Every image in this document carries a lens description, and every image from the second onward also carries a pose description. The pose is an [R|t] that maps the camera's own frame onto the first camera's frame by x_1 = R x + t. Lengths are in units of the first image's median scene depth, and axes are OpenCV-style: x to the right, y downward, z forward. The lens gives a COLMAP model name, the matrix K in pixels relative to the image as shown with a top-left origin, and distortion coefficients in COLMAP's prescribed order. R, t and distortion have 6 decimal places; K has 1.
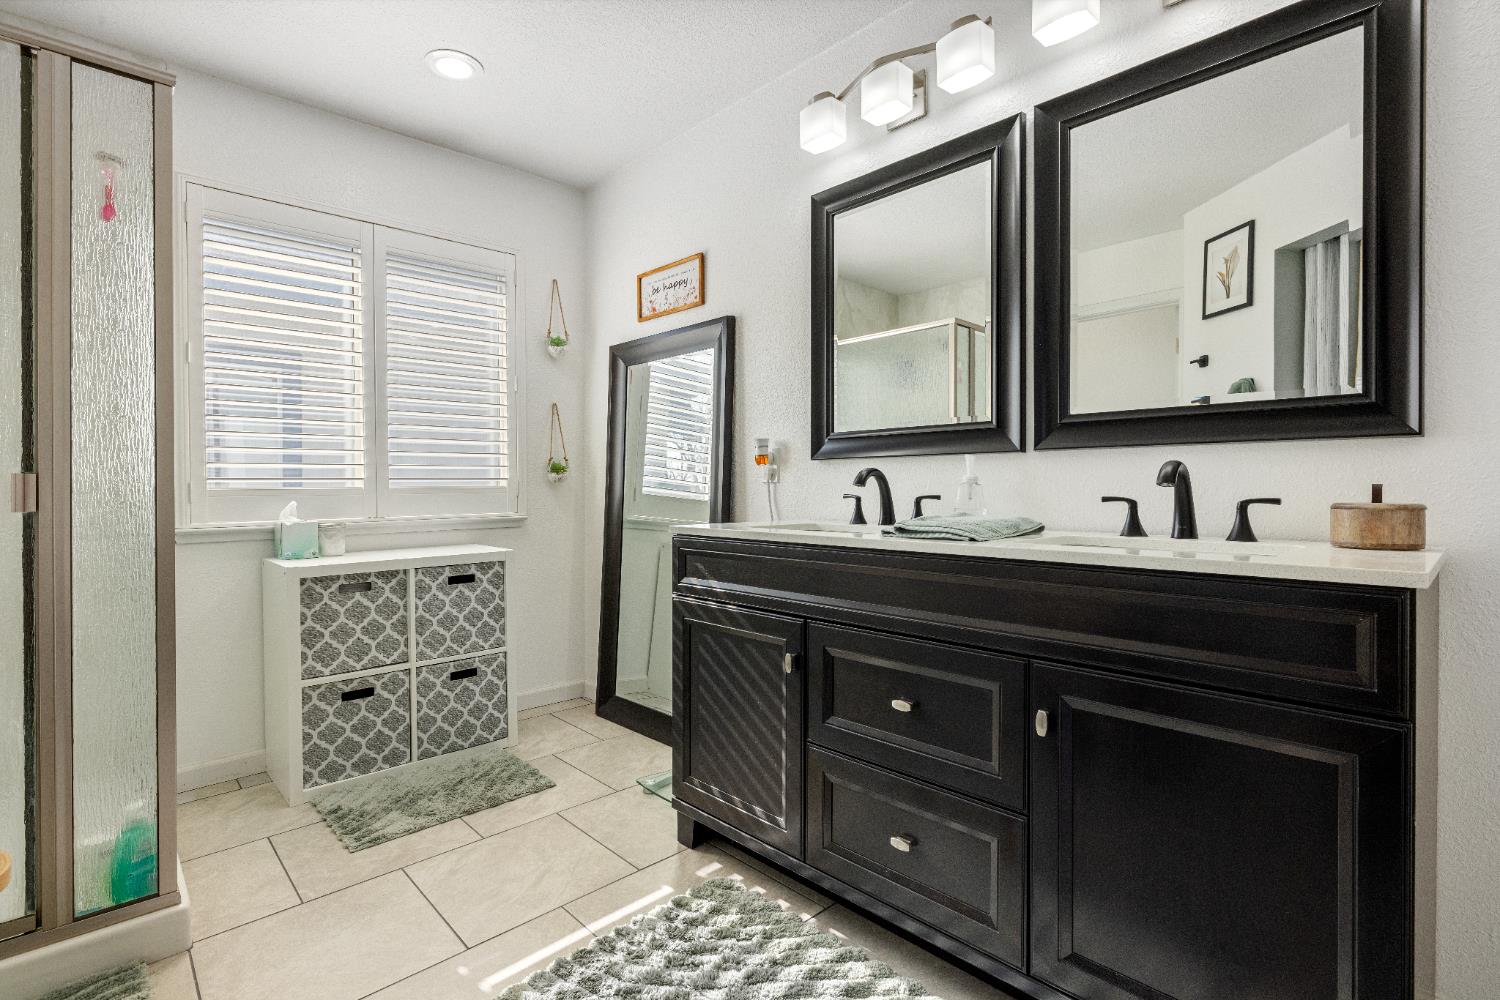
lens RADIAL K [[711.5, 0, 749.6], [0, 711.5, 493.1], [0, 0, 1]] dist [0.000044, 0.000002]
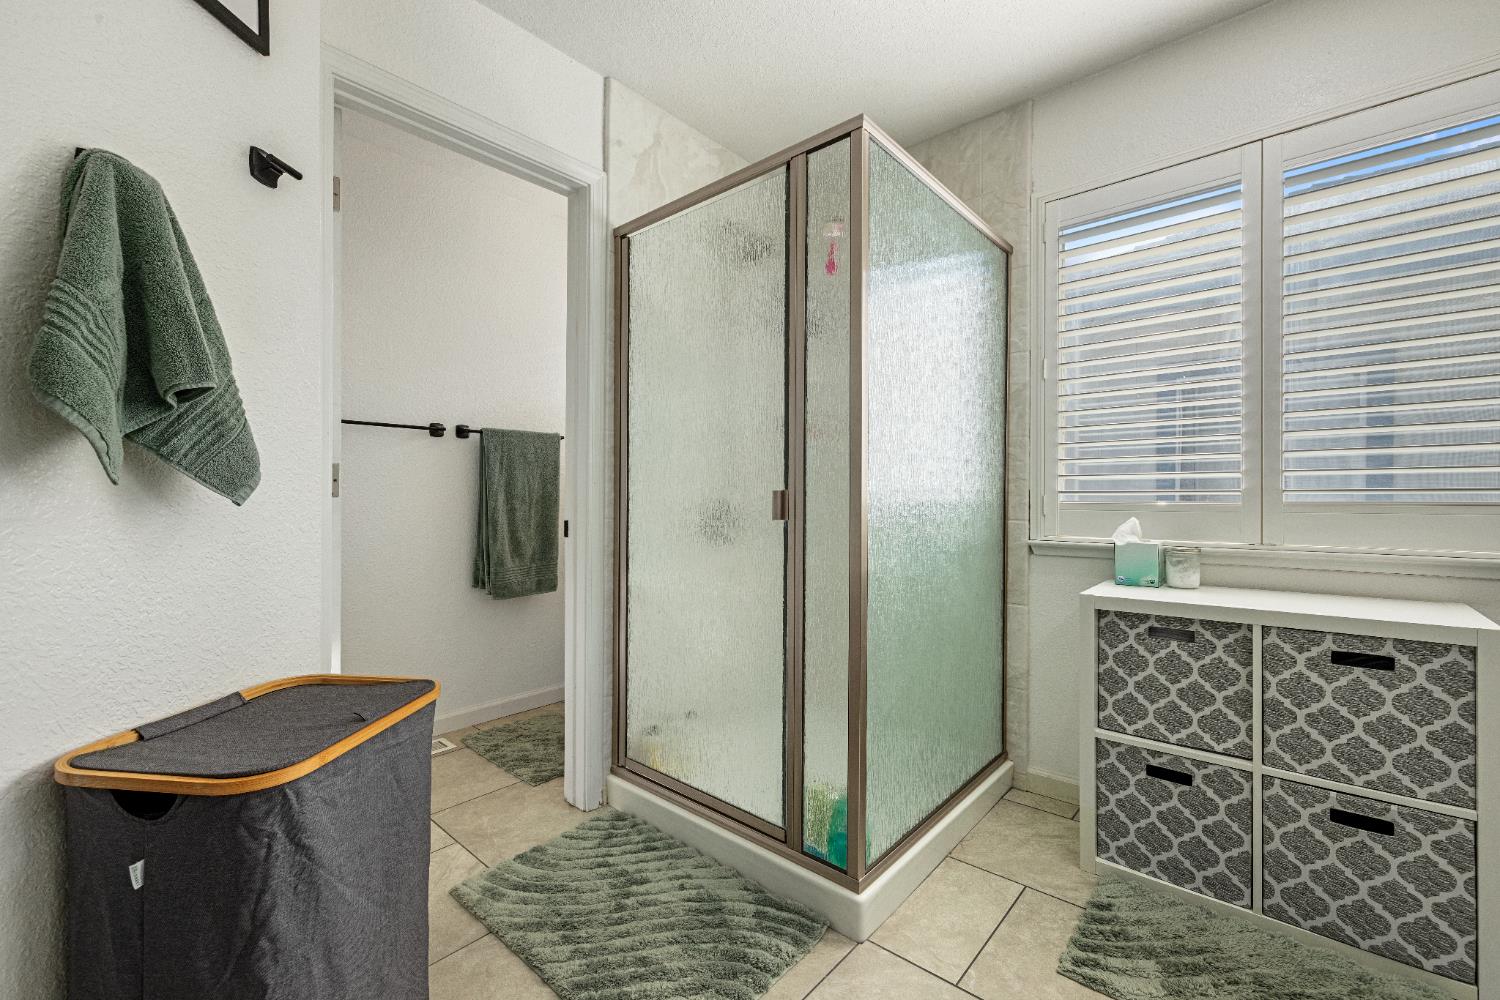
lens RADIAL K [[626.4, 0, 748.8], [0, 626.4, 498.5], [0, 0, 1]] dist [-0.001408, -0.000068]
pose [[0.089744, 0.009609, -0.995918, 0.070332], [-0.011226, 0.999900, 0.008636, -0.013048], [0.995902, 0.010405, 0.089843, 0.473095]]
